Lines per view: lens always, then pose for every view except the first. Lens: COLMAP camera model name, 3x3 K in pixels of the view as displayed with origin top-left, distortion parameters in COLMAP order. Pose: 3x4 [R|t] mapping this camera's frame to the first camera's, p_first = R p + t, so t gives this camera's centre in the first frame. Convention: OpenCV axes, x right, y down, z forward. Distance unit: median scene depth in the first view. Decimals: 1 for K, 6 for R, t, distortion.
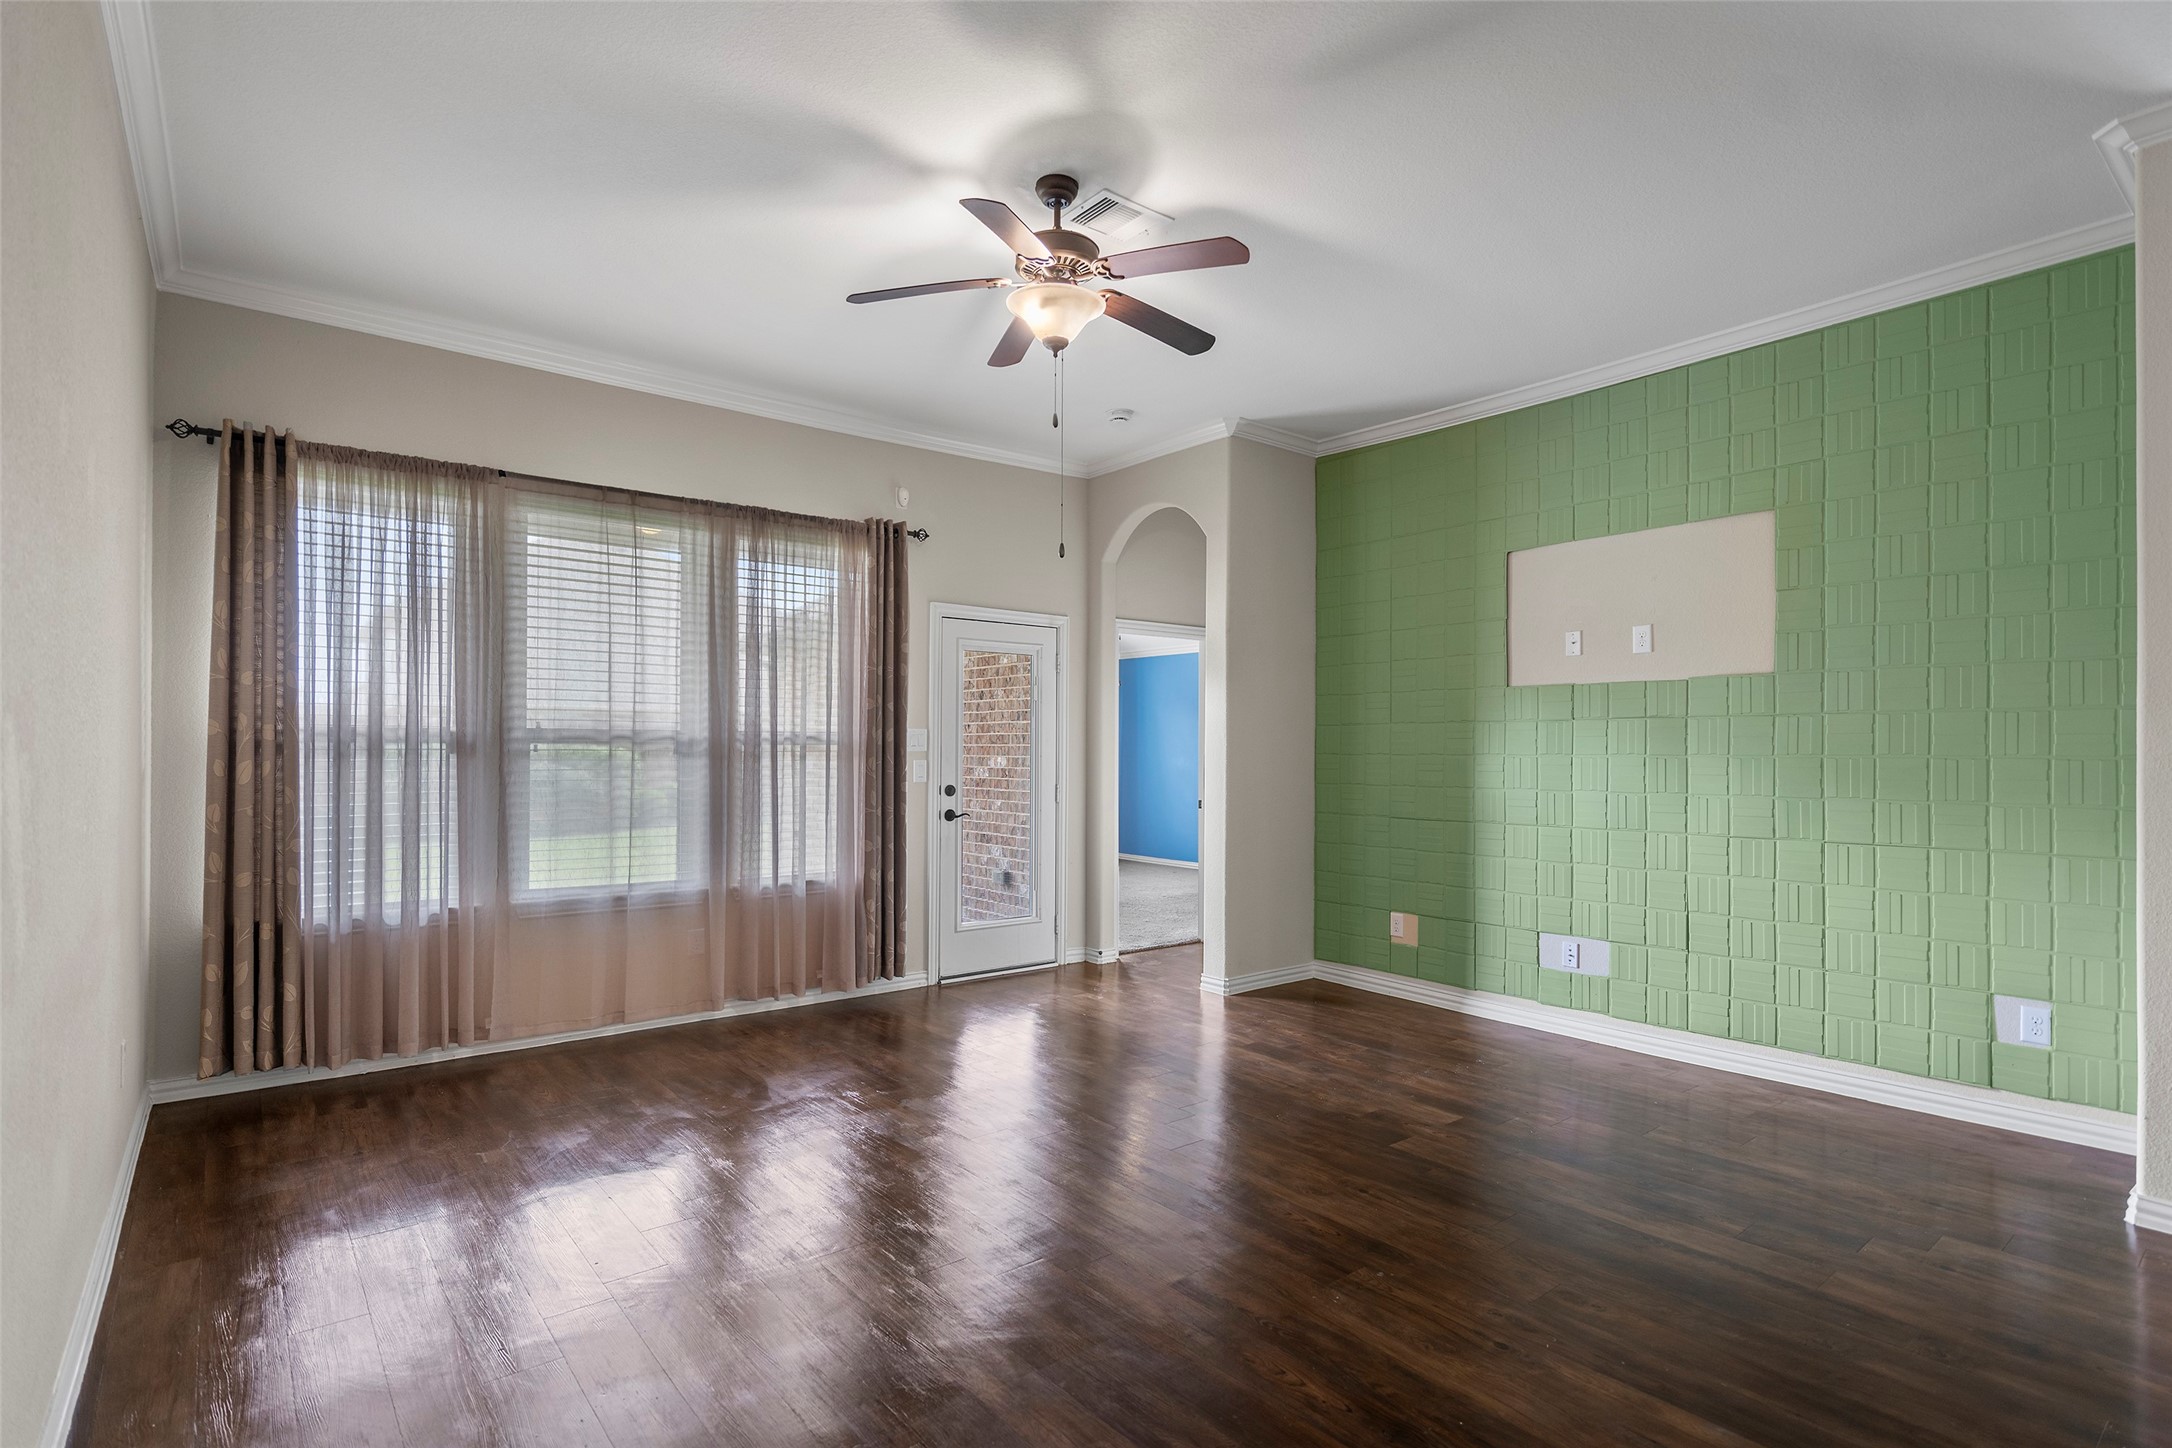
lens RADIAL K [[1050.6, 0, 1089.6], [0, 1050.6, 739.0], [0, 0, 1]] dist [-0.016549, -0.000300]
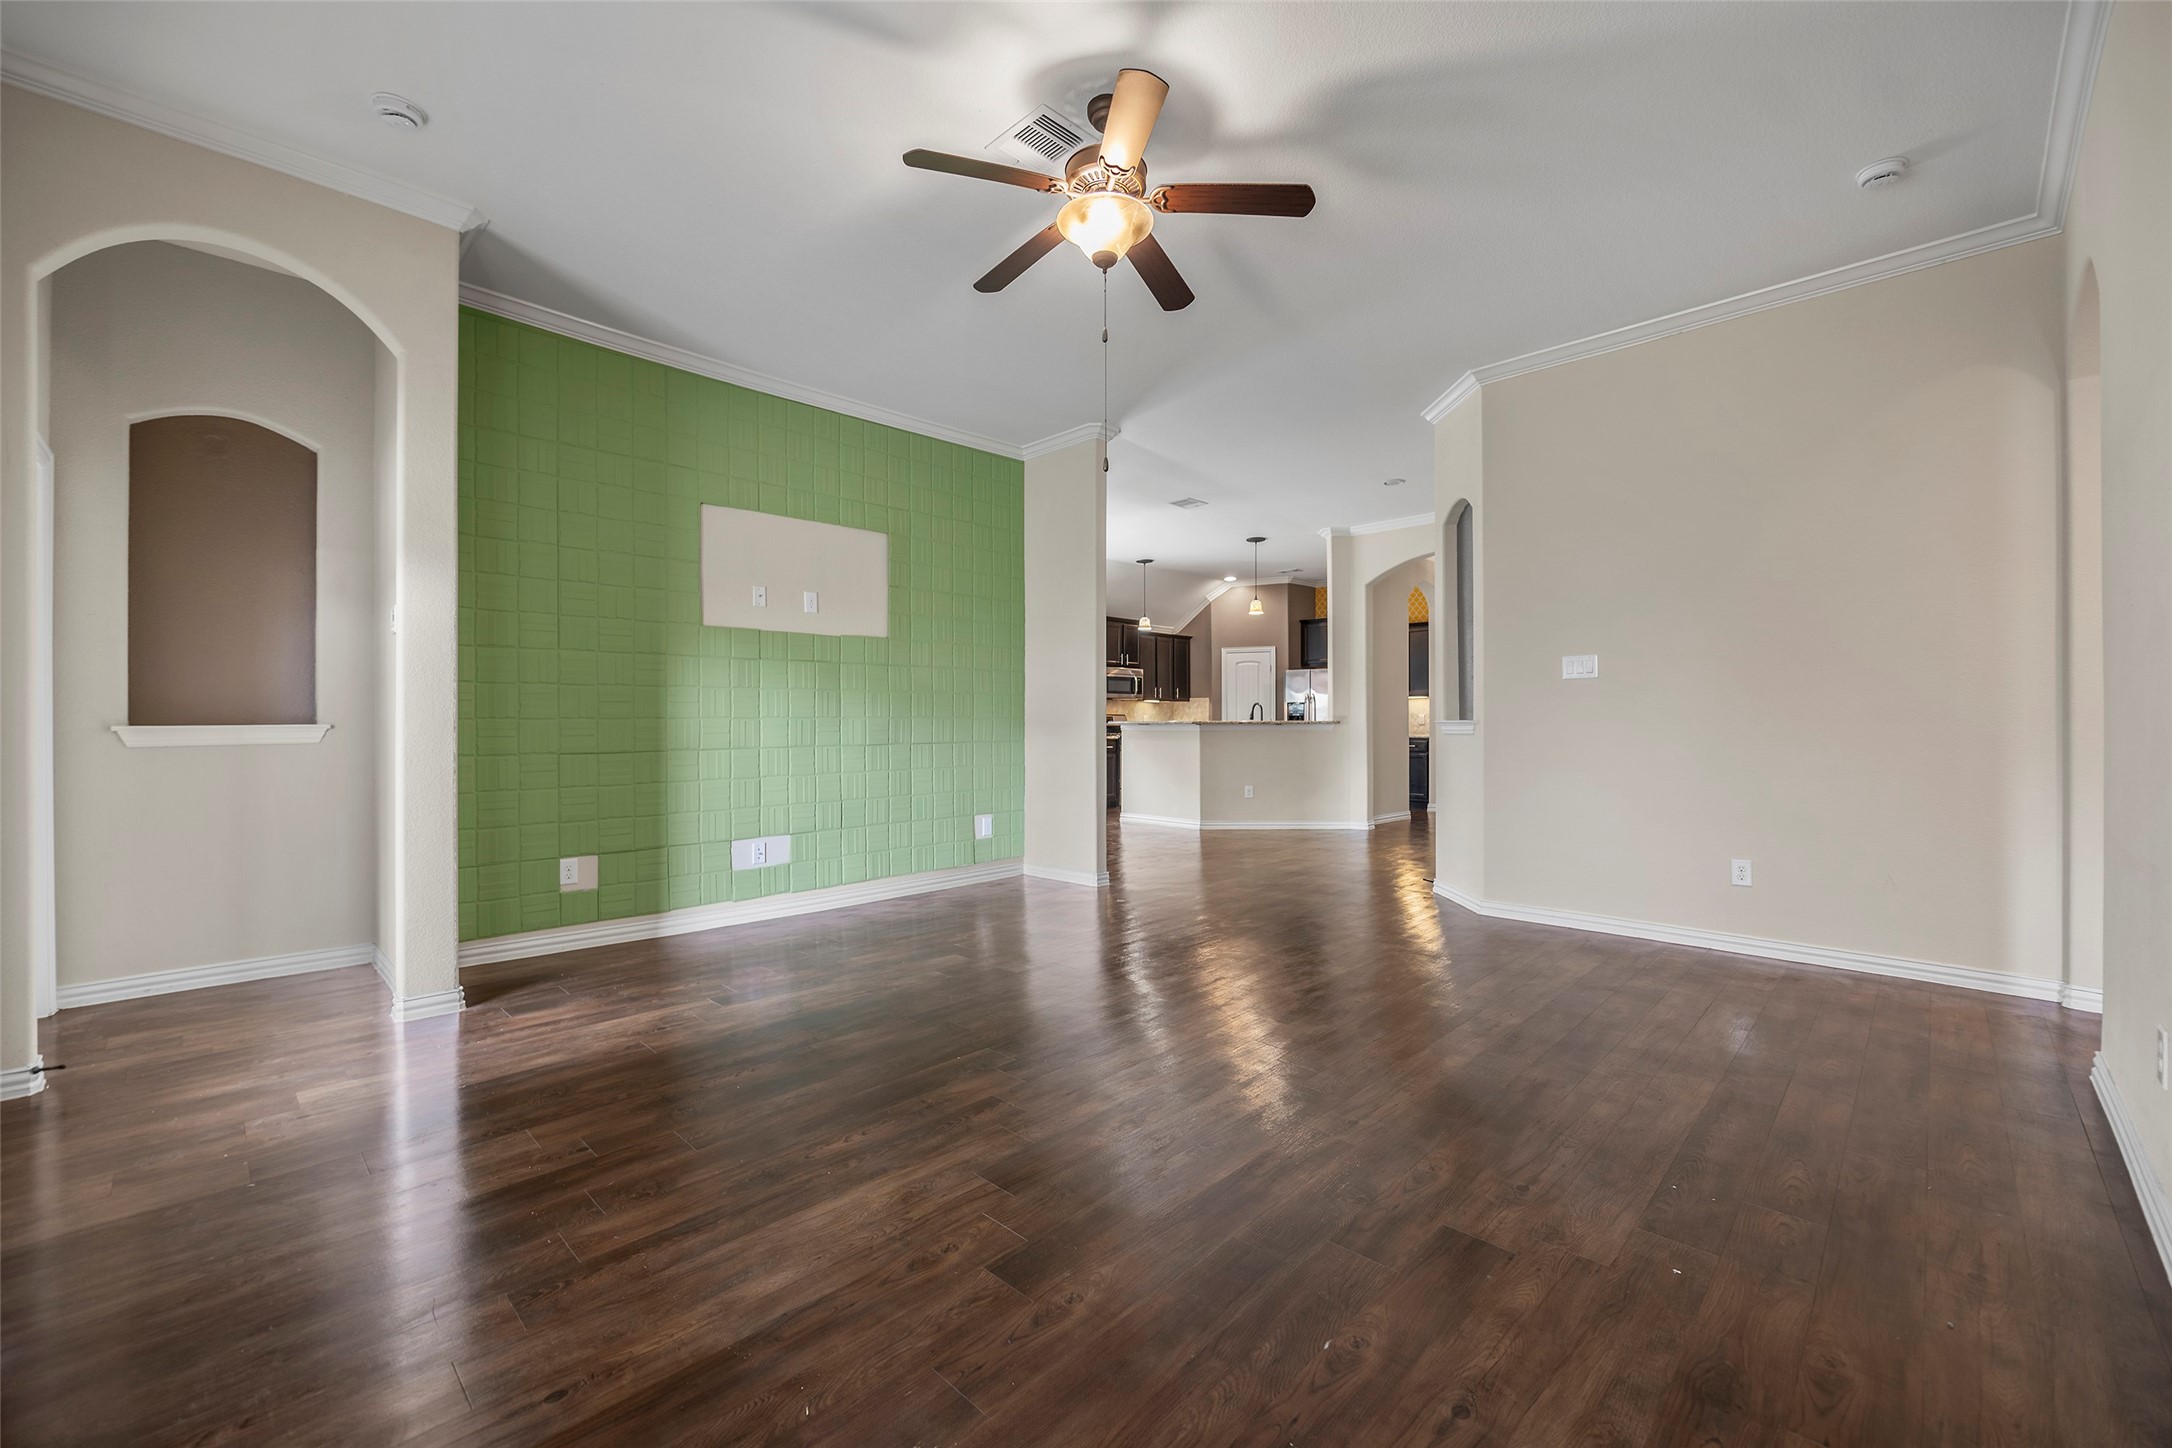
lens RADIAL K [[890.6, 0, 1081.0], [0, 890.6, 727.5], [0, 0, 1]] dist [-0.004985, -0.000977]
pose [[-0.132743, -0.013350, 0.991061, -0.584725], [-0.013681, 0.999839, 0.011636, 0.041808], [-0.991056, -0.012014, -0.132904, 0.737260]]
